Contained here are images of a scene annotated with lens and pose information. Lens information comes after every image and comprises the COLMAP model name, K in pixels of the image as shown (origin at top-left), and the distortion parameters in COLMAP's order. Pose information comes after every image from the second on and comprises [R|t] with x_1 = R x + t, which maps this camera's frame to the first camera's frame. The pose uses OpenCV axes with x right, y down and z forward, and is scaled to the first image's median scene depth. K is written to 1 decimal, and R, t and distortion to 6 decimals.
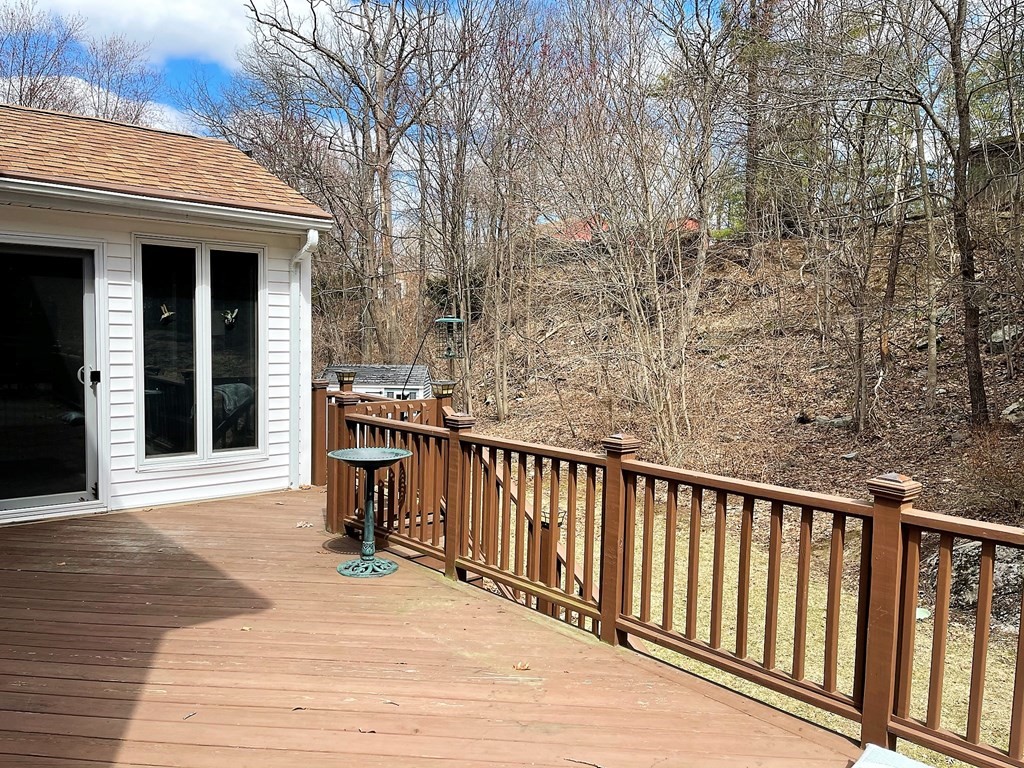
lens RADIAL K [[772.7, 0, 515.1], [0, 772.7, 382.5], [0, 0, 1]] dist [0.037700, -0.055979]
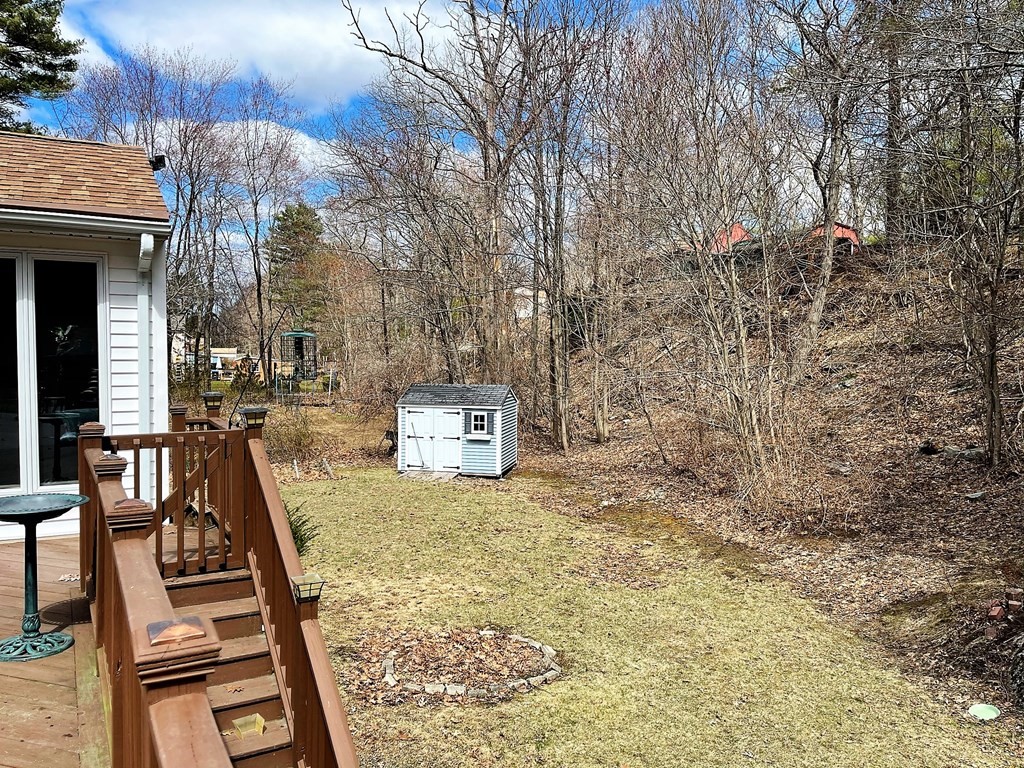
lens RADIAL K [[772.7, 0, 514.2], [0, 772.7, 384.5], [0, 0, 1]] dist [0.037700, -0.055979]
pose [[0.978184, 0.001105, -0.207738, 0.116248], [-0.005527, 0.999770, -0.020710, -0.003847], [0.207668, 0.021406, 0.977965, 0.081250]]
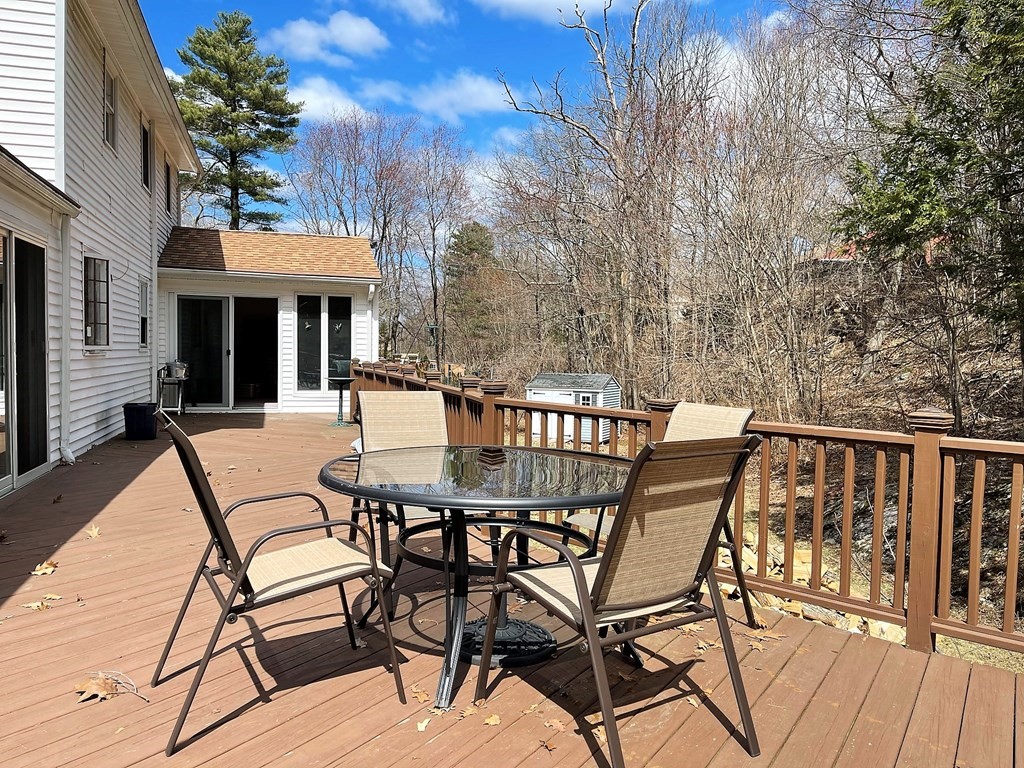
lens RADIAL K [[772.7, 0, 511.5], [0, 772.7, 385.0], [0, 0, 1]] dist [0.037700, -0.055979]
pose [[0.907462, 0.013203, -0.419927, 0.334508], [-0.026730, 0.999295, -0.026345, 0.040715], [0.419283, 0.035131, 0.907176, -0.249663]]
